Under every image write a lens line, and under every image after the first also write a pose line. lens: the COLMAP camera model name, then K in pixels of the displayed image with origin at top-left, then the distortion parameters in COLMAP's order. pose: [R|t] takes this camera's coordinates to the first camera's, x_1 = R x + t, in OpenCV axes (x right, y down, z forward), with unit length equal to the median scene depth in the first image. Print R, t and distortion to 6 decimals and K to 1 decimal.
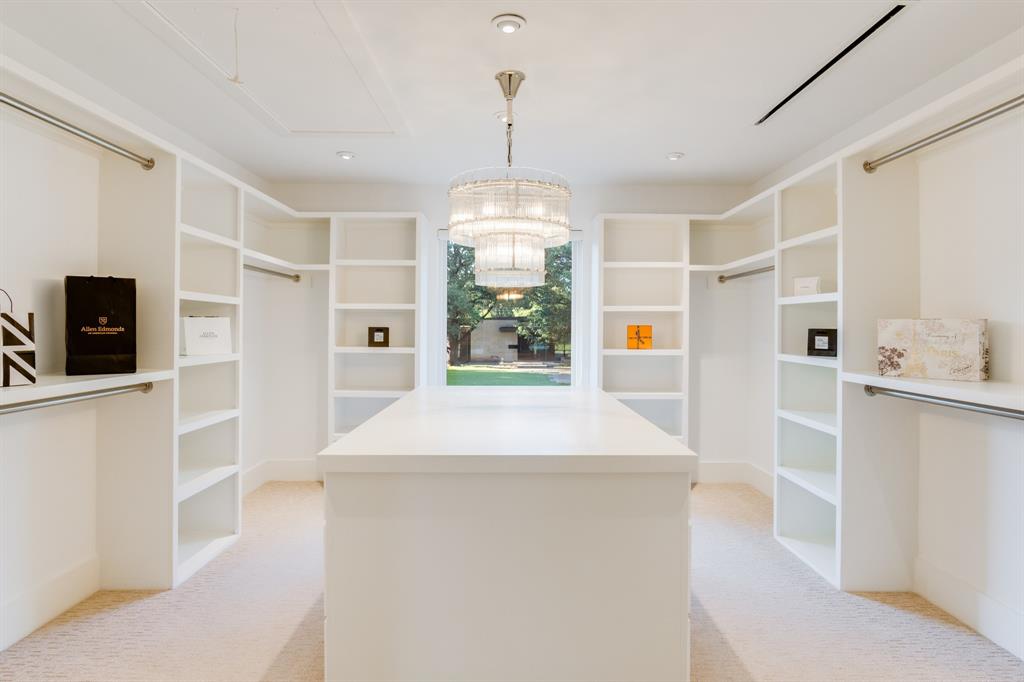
lens RADIAL K [[554.5, 0, 513.8], [0, 554.5, 332.4], [0, 0, 1]] dist [-0.021773, 0.003463]
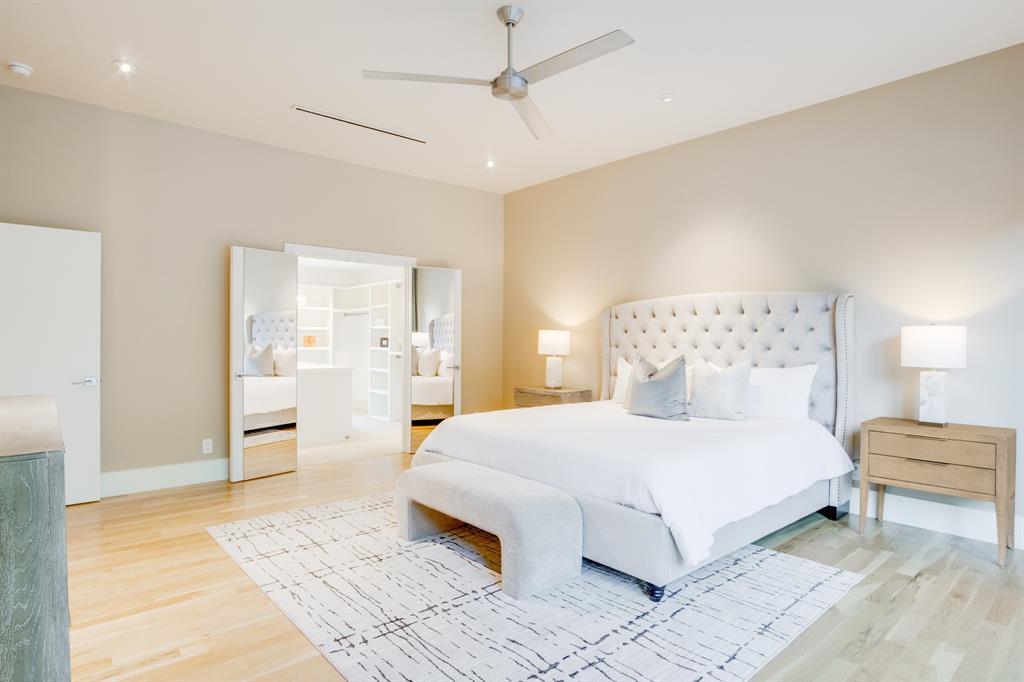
lens RADIAL K [[554.5, 0, 514.0], [0, 554.5, 339.1], [0, 0, 1]] dist [-0.021773, 0.003463]
pose [[0.757260, 0.006080, 0.653085, -0.803504], [-0.002789, 0.999978, -0.006076, 0.015446], [-0.653107, 0.002780, 0.757260, -1.602889]]
